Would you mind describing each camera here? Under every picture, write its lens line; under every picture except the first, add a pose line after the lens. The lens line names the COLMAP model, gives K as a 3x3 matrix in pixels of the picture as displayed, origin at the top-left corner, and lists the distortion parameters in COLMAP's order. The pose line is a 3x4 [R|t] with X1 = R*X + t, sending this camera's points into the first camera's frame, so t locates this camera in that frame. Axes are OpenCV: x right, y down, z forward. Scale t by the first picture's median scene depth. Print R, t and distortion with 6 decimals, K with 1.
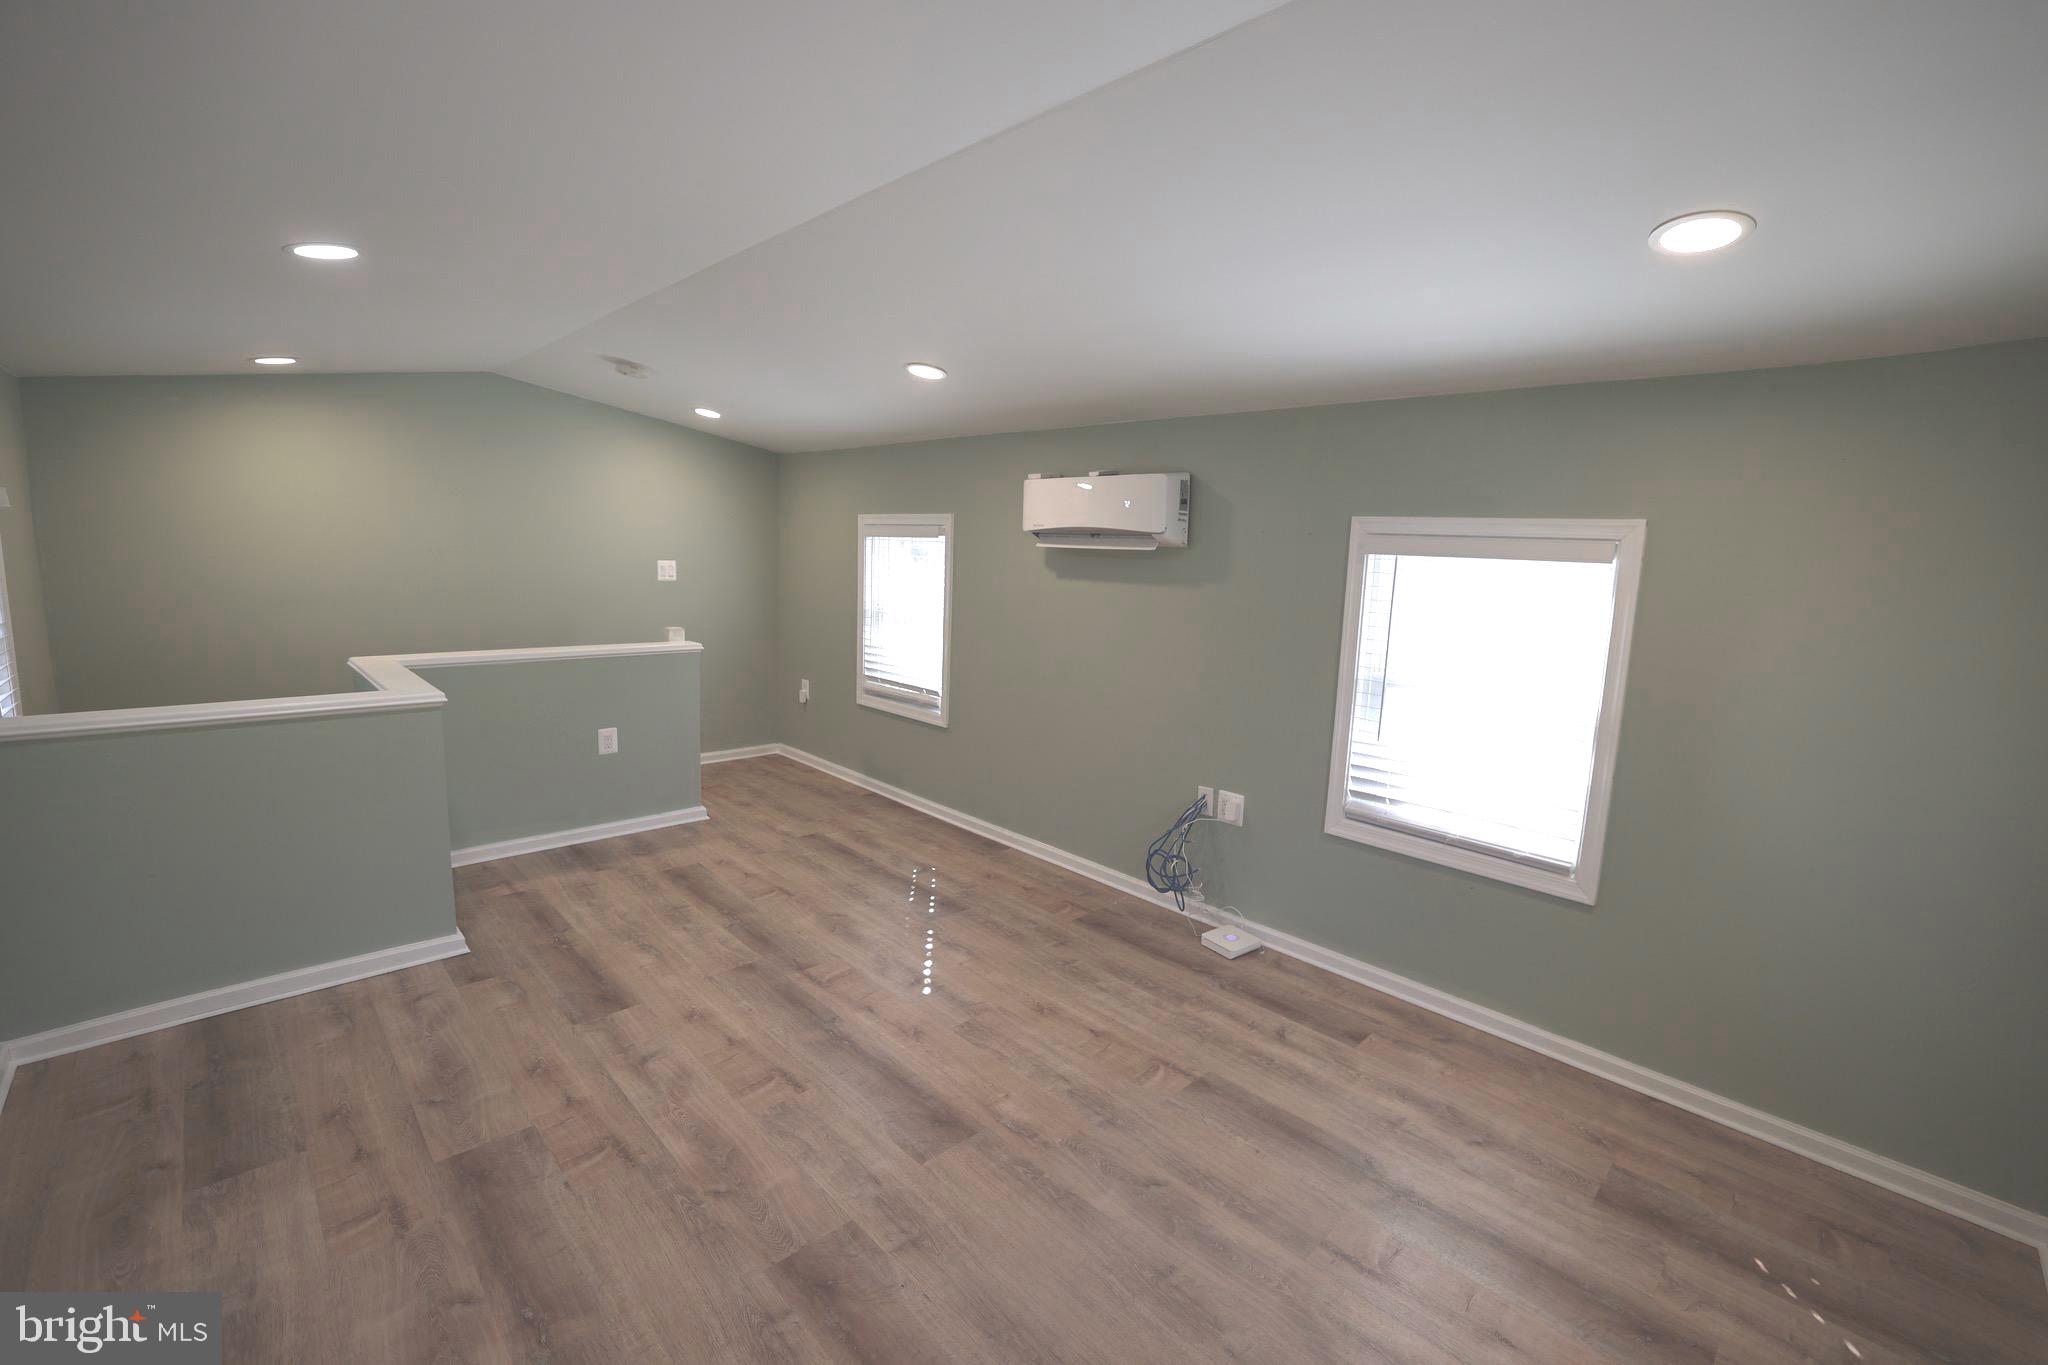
lens RADIAL K [[874.2, 0, 1015.9], [0, 874.2, 660.3], [0, 0, 1]] dist [-0.049241, 0.018058]
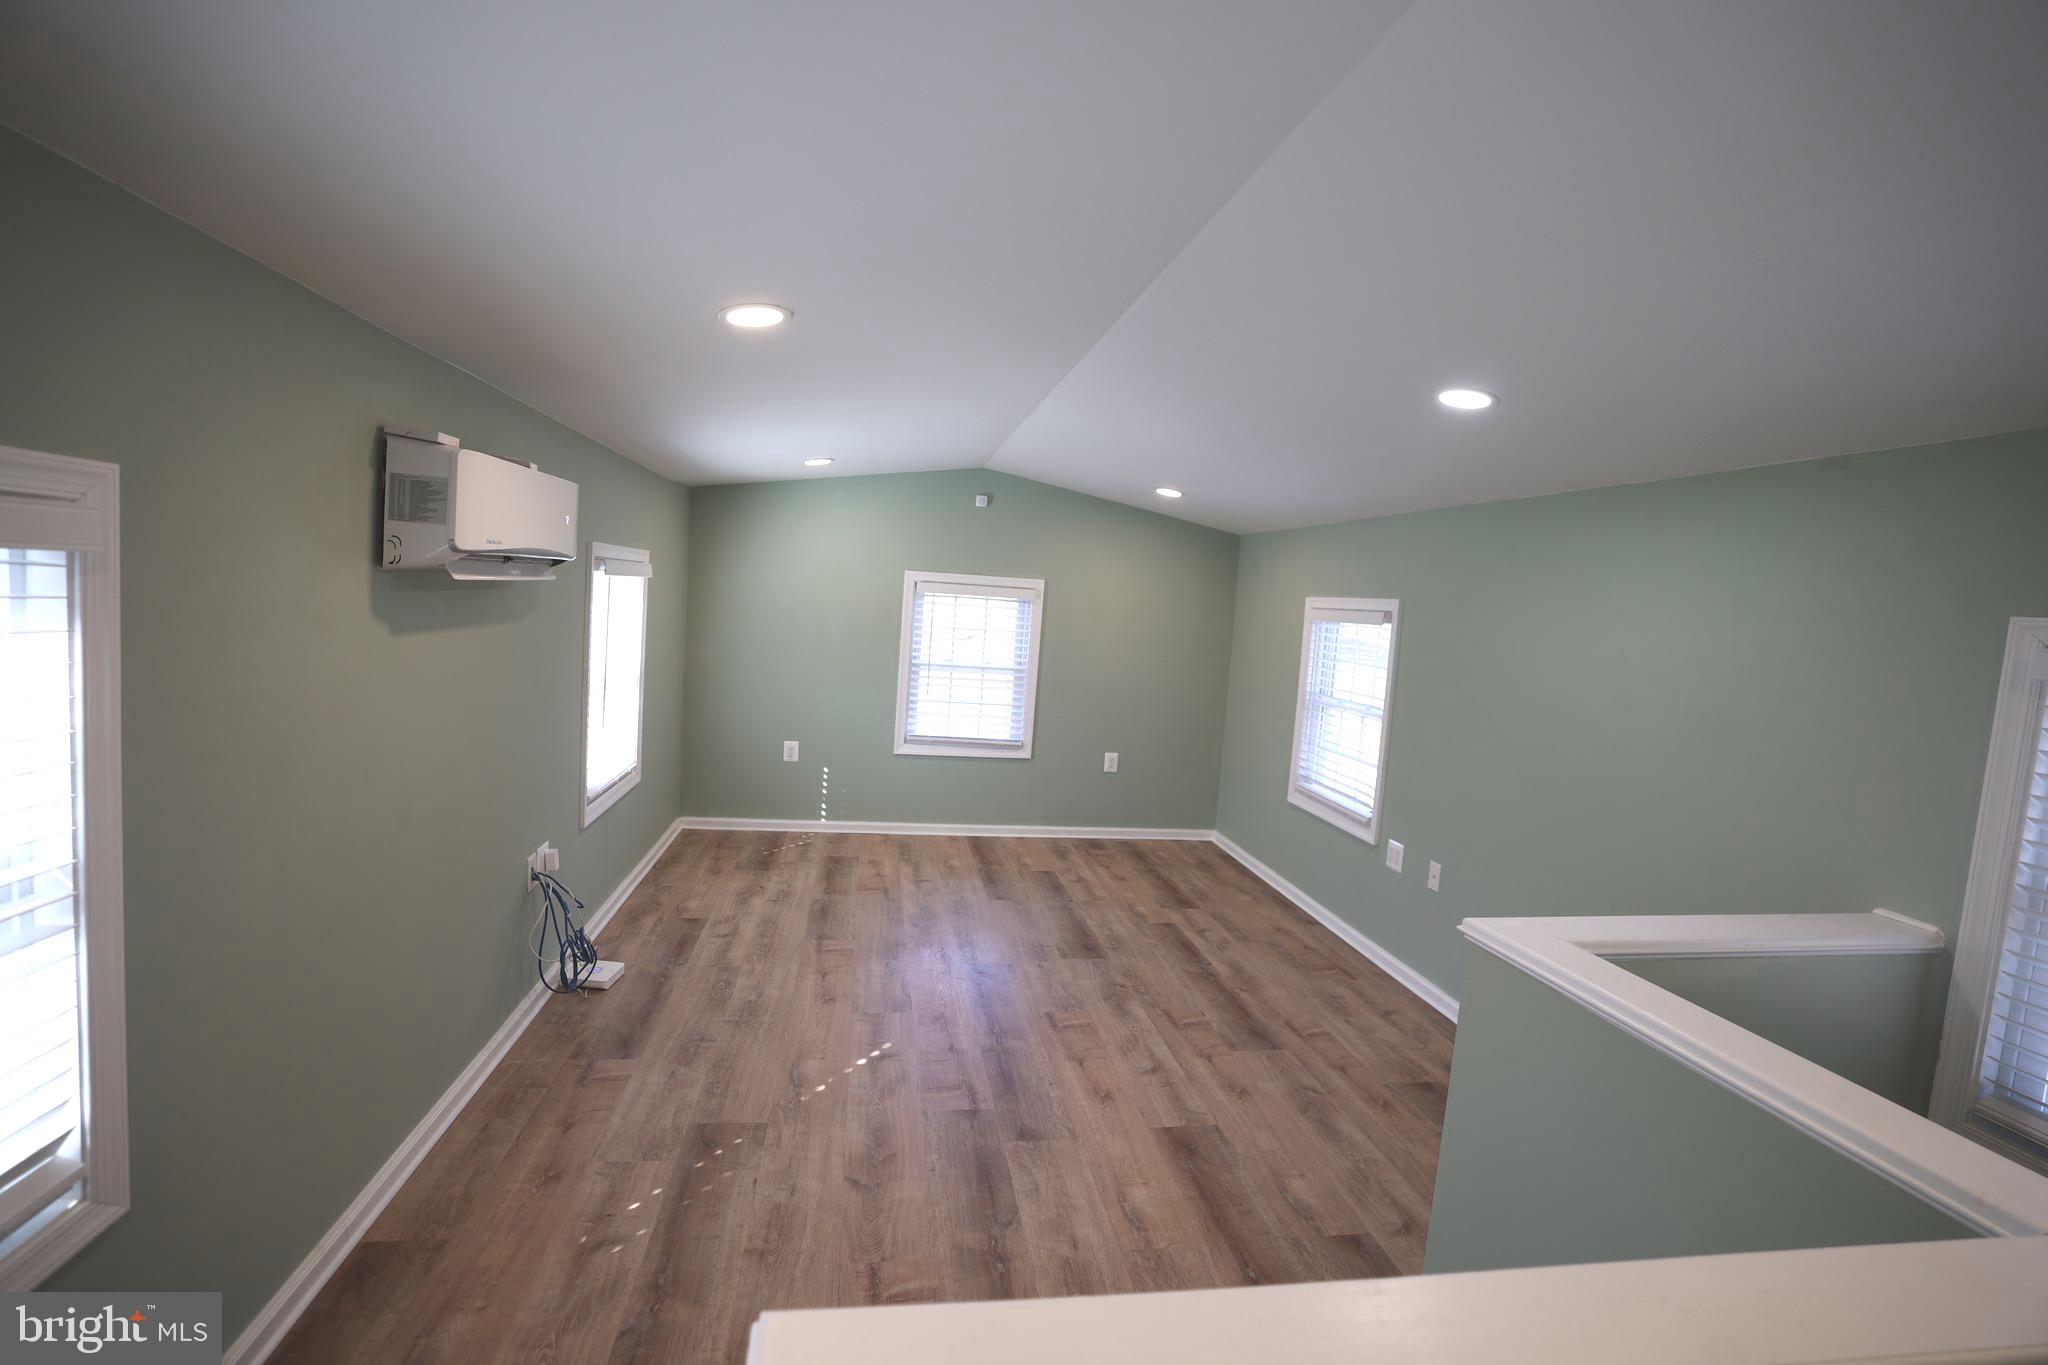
lens RADIAL K [[874.2, 0, 1015.9], [0, 874.2, 660.3], [0, 0, 1]] dist [-0.049241, 0.018058]
pose [[-0.819544, -0.133553, 0.557235, -0.809537], [-0.023362, 0.979439, 0.200383, -0.290620], [-0.572540, 0.151204, -0.805814, 1.854747]]
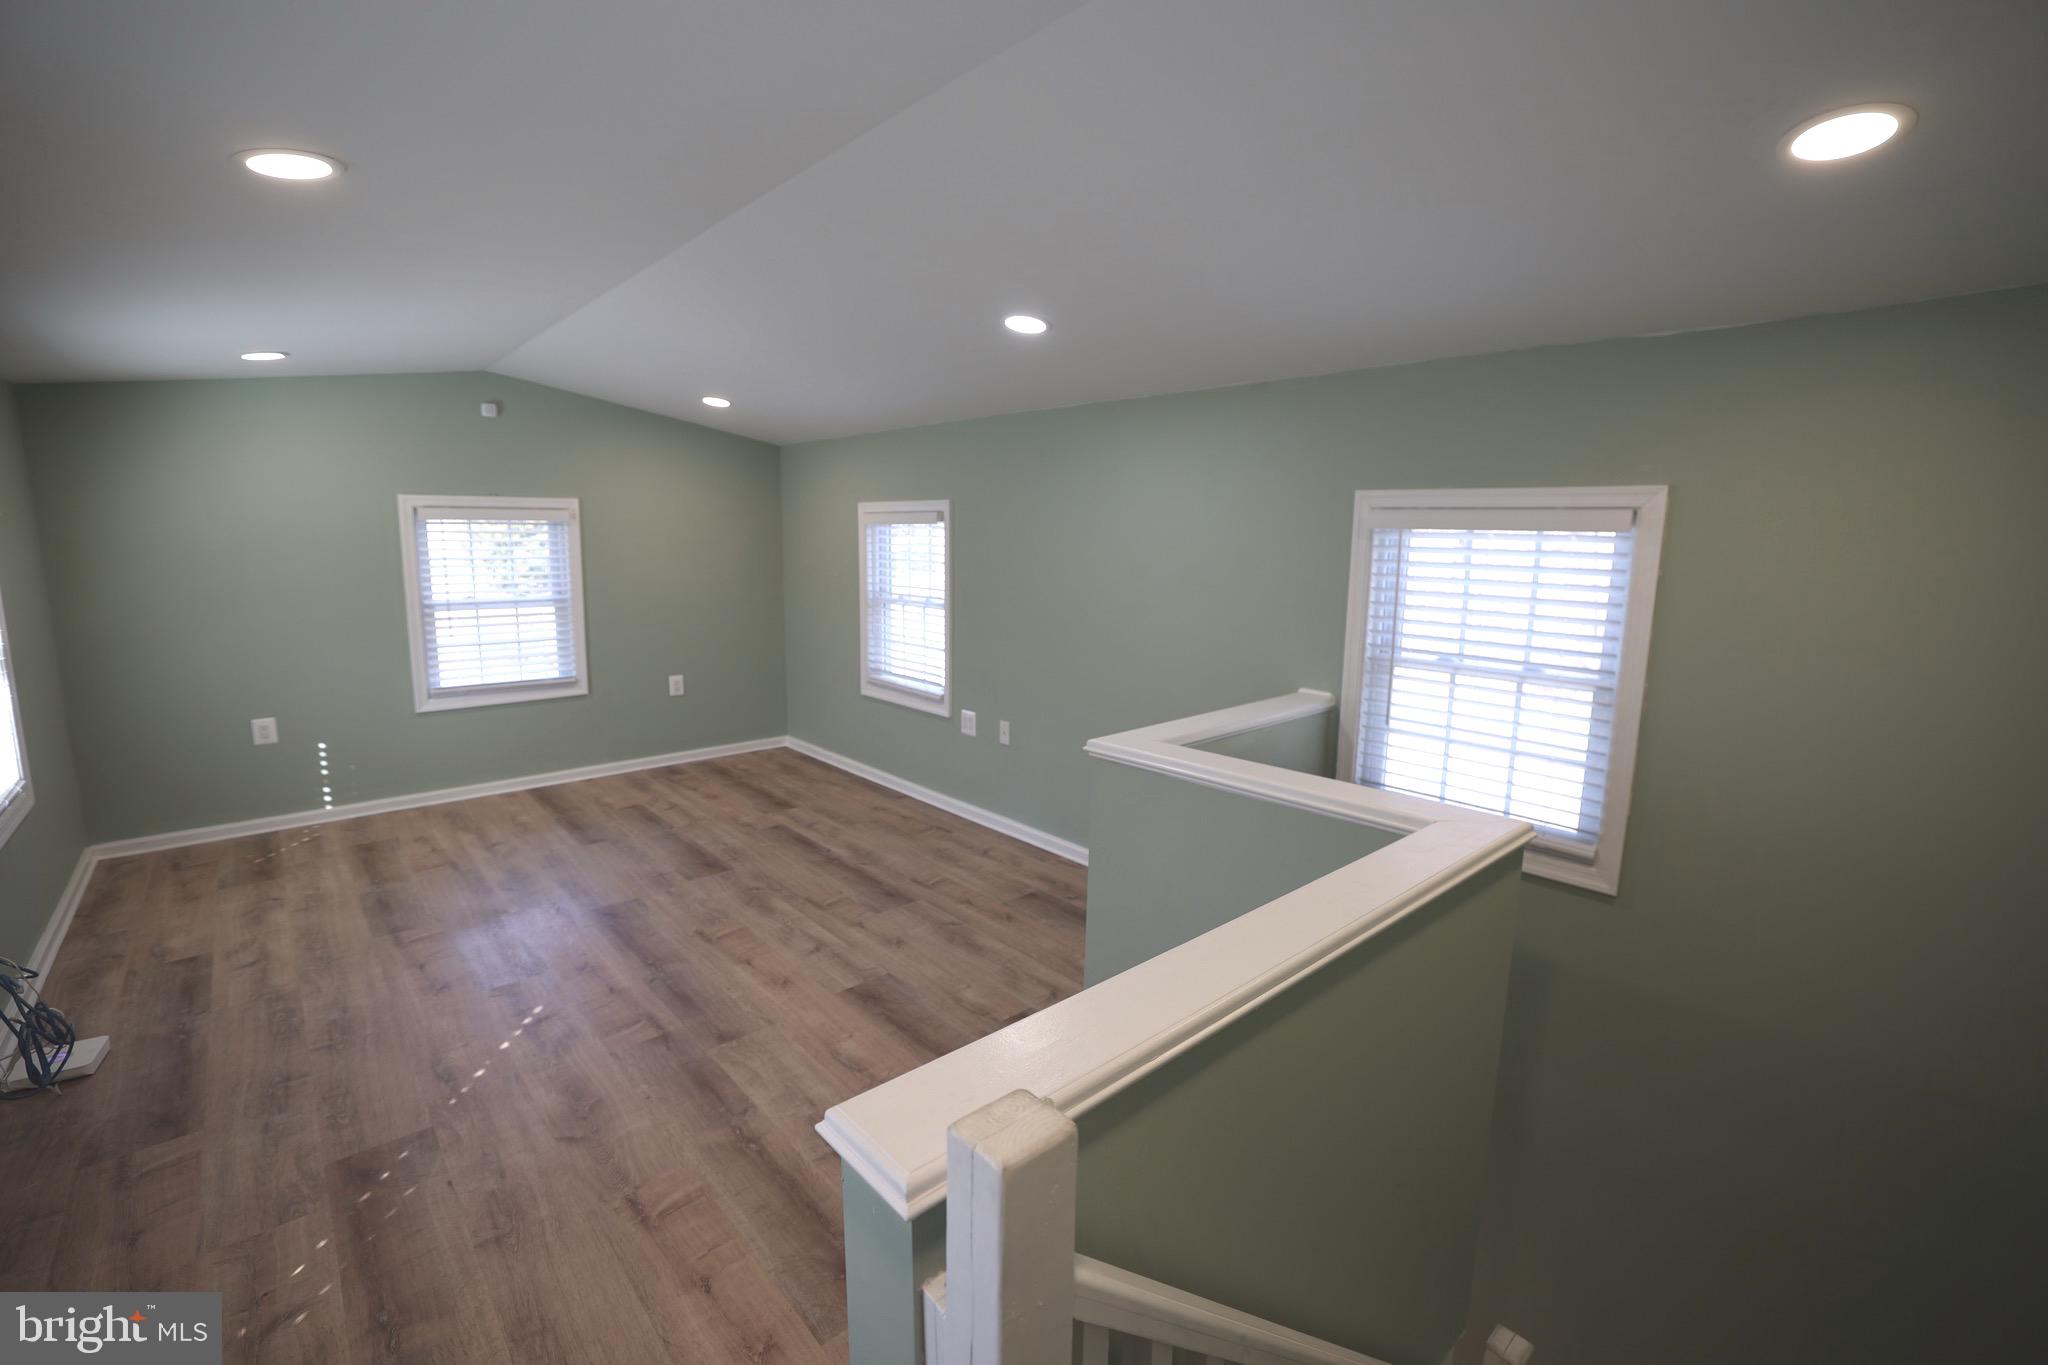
lens RADIAL K [[874.2, 0, 1015.9], [0, 874.2, 660.3], [0, 0, 1]] dist [-0.049241, 0.018058]
pose [[-0.998358, -0.052885, 0.022022, -0.686511], [-0.044791, 0.960262, 0.275481, -0.283466], [-0.035716, 0.274043, -0.961054, 1.973594]]
